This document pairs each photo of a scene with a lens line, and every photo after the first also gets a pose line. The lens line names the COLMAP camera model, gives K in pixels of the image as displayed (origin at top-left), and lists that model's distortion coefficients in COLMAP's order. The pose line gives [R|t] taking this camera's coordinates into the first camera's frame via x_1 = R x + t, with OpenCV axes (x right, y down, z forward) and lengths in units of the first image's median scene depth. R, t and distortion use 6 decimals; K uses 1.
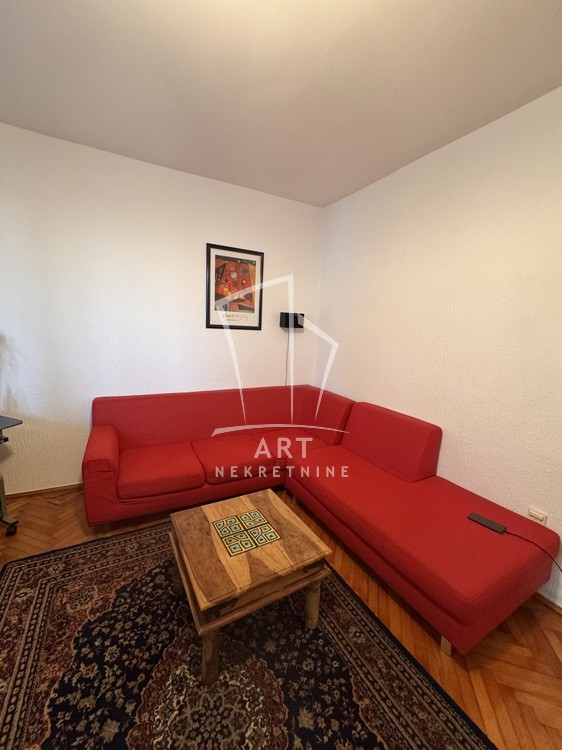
lens RADIAL K [[298.1, 0, 281.0], [0, 298.1, 375.0], [0, 0, 1]] dist [-0.000297, 0.000082]
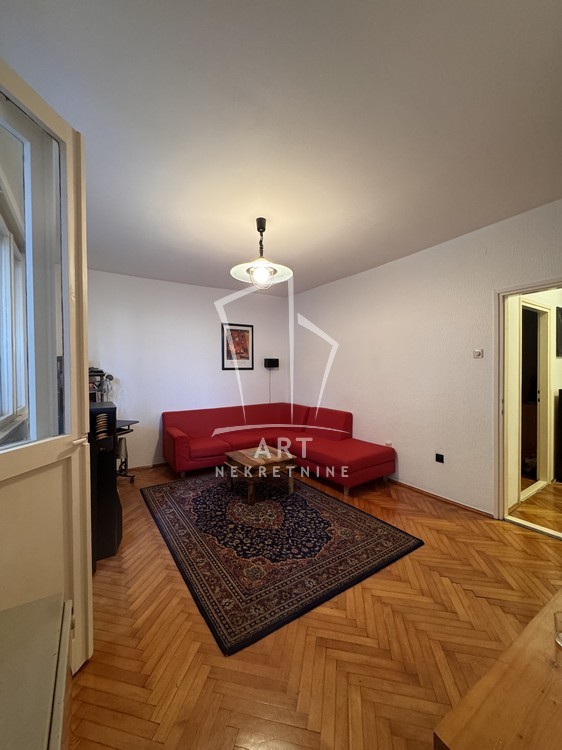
lens RADIAL K [[298.1, 0, 281.0], [0, 298.1, 375.0], [0, 0, 1]] dist [-0.000297, 0.000082]
pose [[0.995188, -0.053527, 0.082075, -0.057500], [0.064141, 0.989081, -0.132686, 0.118839], [-0.074076, 0.137312, 0.987754, -0.708260]]
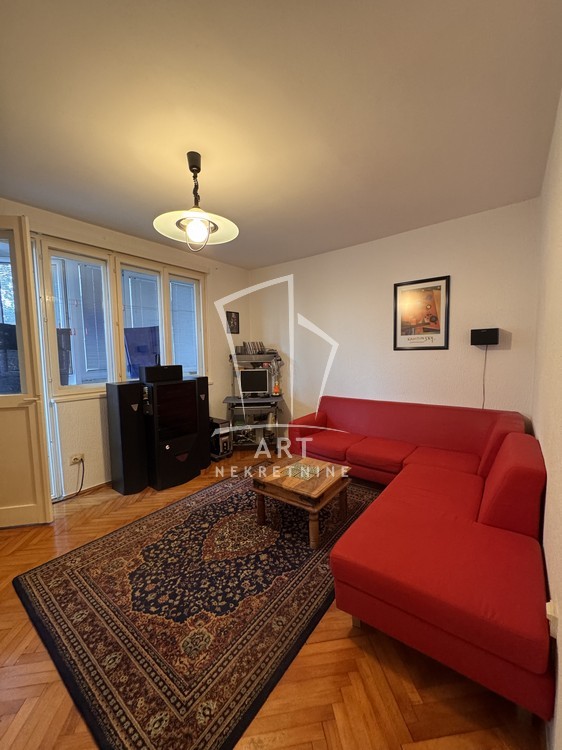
lens RADIAL K [[298.1, 0, 281.0], [0, 298.1, 375.0], [0, 0, 1]] dist [-0.000297, 0.000082]
pose [[0.399475, 0.019438, -0.916538, 0.696939], [-0.101958, 0.994515, -0.023347, 0.019863], [0.911057, 0.102775, 0.399266, 0.090182]]
